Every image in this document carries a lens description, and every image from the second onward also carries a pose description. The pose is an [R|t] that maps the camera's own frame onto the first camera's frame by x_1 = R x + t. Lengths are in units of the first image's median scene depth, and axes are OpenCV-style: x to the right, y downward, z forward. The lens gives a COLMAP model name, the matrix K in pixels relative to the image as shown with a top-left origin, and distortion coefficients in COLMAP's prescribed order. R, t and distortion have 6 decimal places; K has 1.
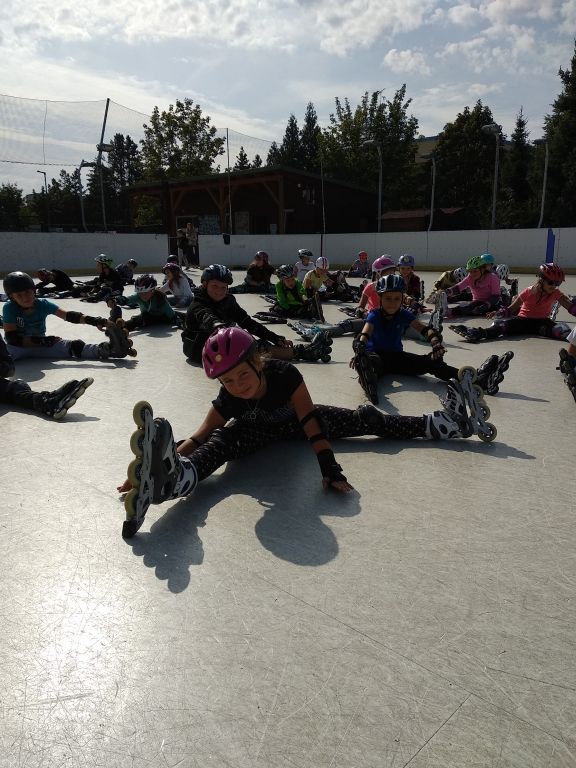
lens RADIAL K [[637.5, 0, 287.7], [0, 637.5, 402.2], [0, 0, 1]] dist [0.064417, -0.091742]
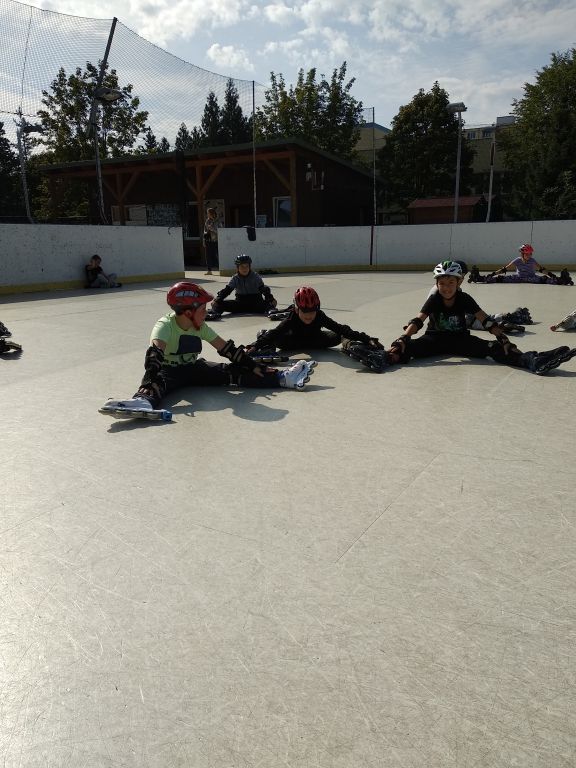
lens RADIAL K [[637.5, 0, 287.7], [0, 637.5, 402.2], [0, 0, 1]] dist [0.064417, -0.091742]
pose [[0.958823, -0.080048, 0.272490, -0.161555], [0.079991, 0.996731, 0.011338, -0.035064], [-0.272507, 0.010925, 0.962092, 0.150712]]
